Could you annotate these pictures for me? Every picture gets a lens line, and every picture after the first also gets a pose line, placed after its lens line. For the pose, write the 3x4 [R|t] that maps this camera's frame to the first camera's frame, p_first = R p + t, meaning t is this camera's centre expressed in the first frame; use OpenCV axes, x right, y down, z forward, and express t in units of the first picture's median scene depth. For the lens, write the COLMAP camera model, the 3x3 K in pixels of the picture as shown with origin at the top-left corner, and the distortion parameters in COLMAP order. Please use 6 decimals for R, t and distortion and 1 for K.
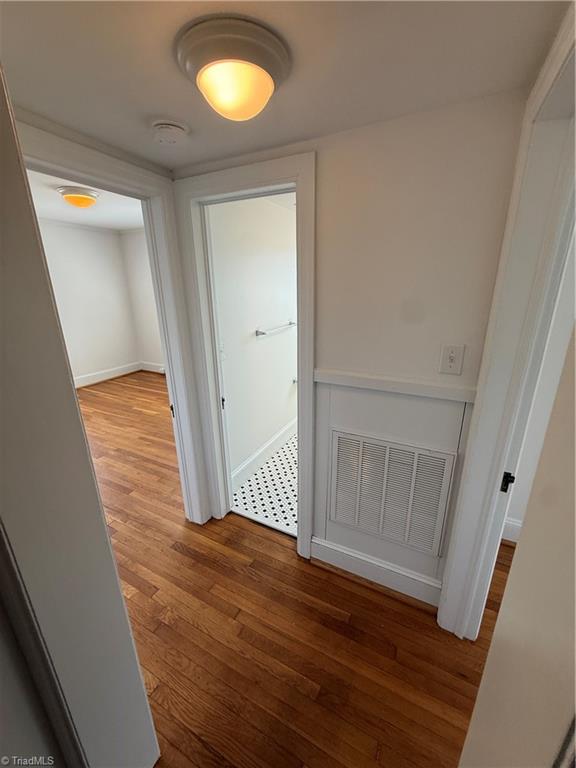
lens RADIAL K [[307.3, 0, 288.2], [0, 307.3, 385.1], [0, 0, 1]] dist [-0.000443, 0.000122]
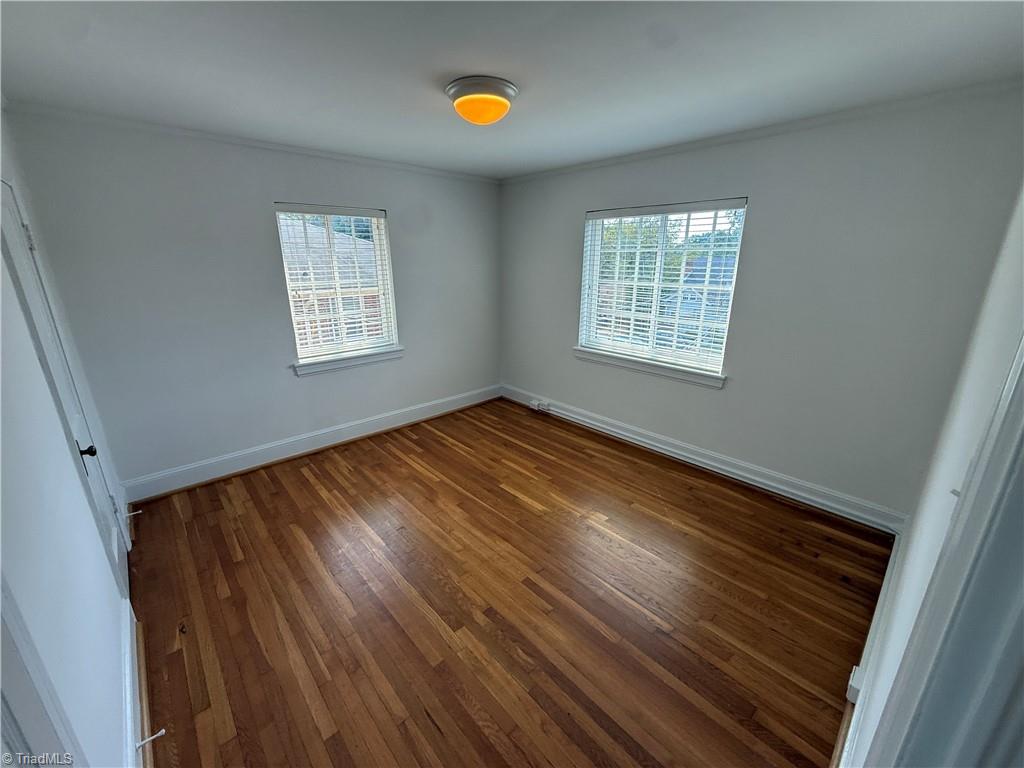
lens RADIAL K [[409.7, 0, 510.1], [0, 409.7, 389.5], [0, 0, 1]] dist [-0.000443, 0.000122]
pose [[0.936587, 0.115005, -0.331025, -0.261107], [-0.116405, 0.993078, 0.015664, -0.118500], [0.330535, 0.023862, 0.943492, 0.287223]]
